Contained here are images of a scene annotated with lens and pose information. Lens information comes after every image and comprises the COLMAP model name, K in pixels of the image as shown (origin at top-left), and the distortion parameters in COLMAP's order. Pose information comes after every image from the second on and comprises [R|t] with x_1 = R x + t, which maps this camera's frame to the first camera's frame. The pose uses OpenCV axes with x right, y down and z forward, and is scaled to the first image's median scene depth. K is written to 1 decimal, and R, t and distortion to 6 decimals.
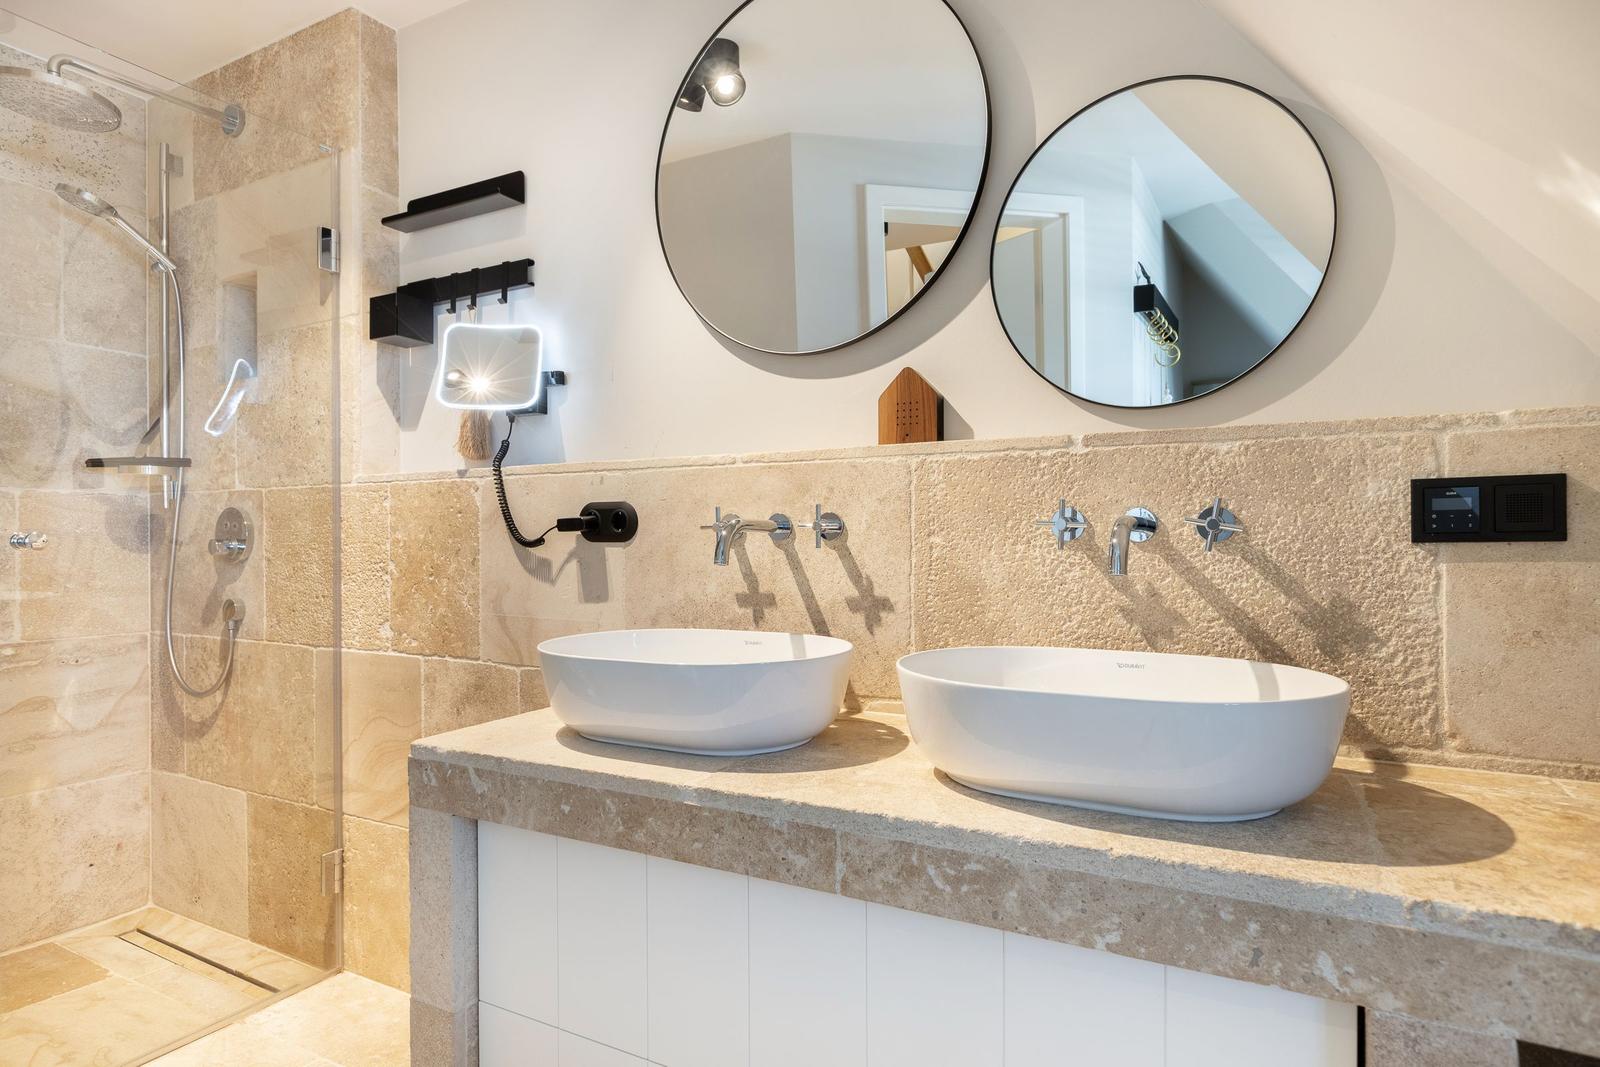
lens RADIAL K [[894.7, 0, 796.1], [0, 894.7, 545.4], [0, 0, 1]] dist [0.003032, 0.000566]
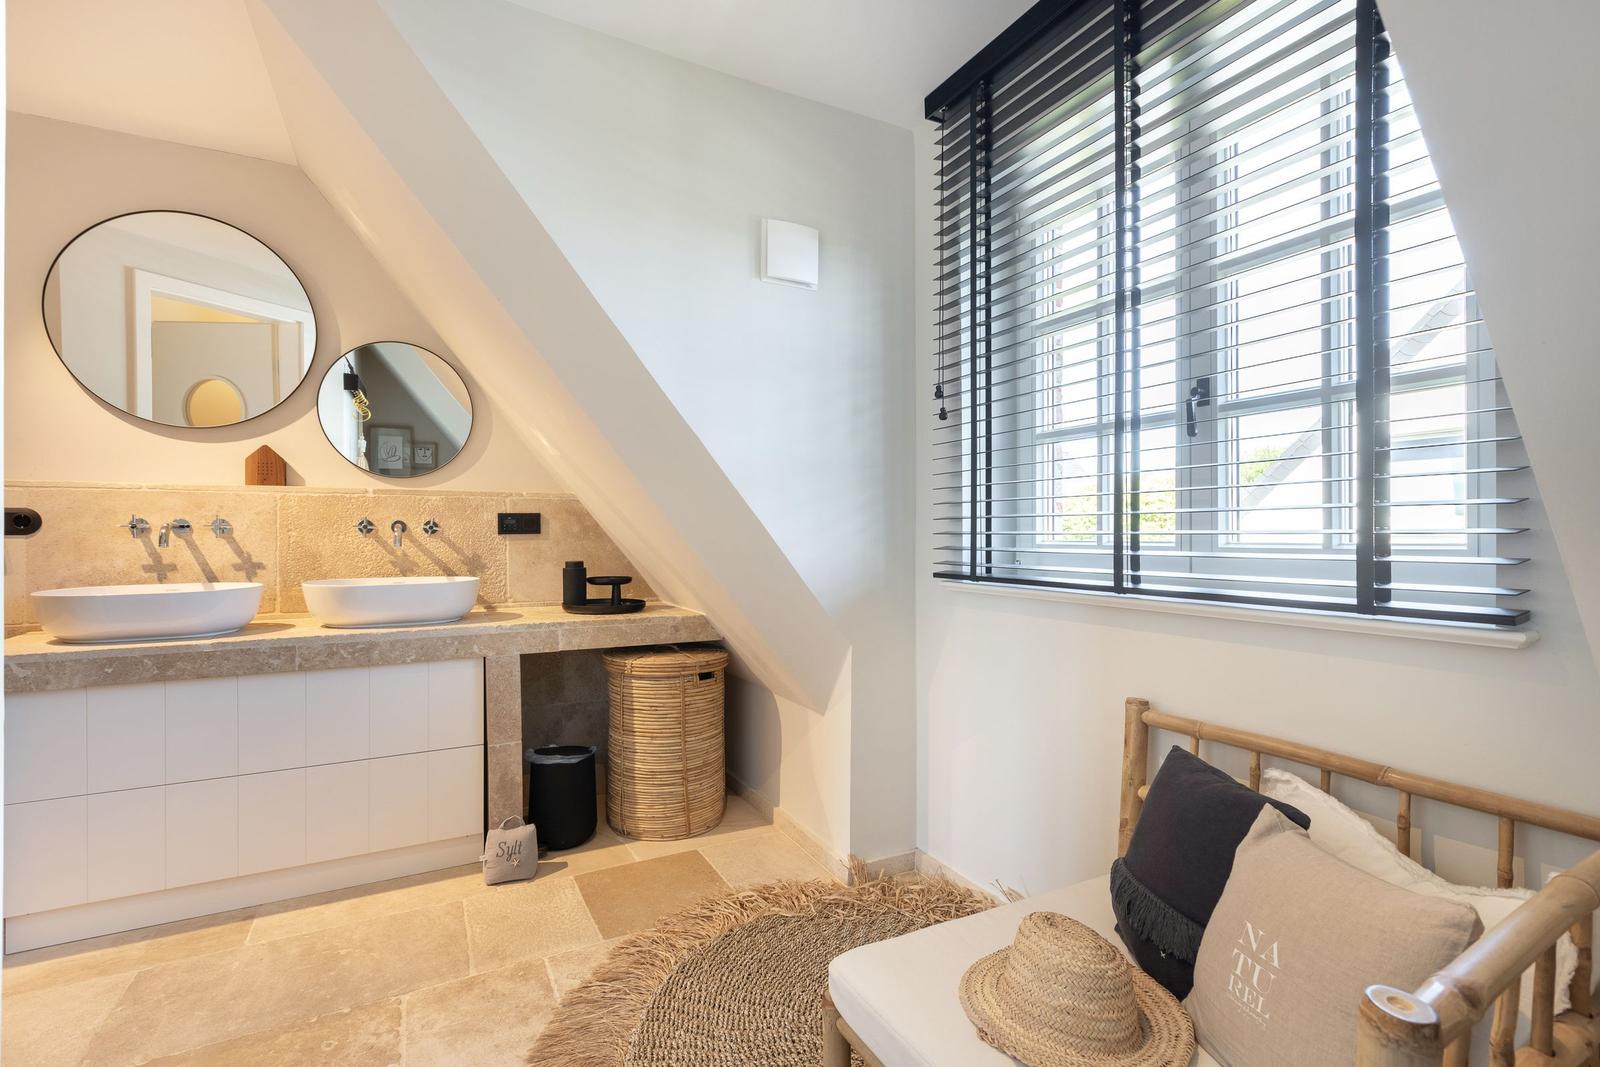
lens RADIAL K [[708.3, 0, 811.0], [0, 708.3, 531.0], [0, 0, 1]] dist [0.001116, 0.000058]
pose [[0.533124, 0.001643, 0.846035, -0.675153], [0.005609, 0.999969, -0.005477, 0.004312], [-0.846018, 0.007665, 0.533099, -1.021225]]
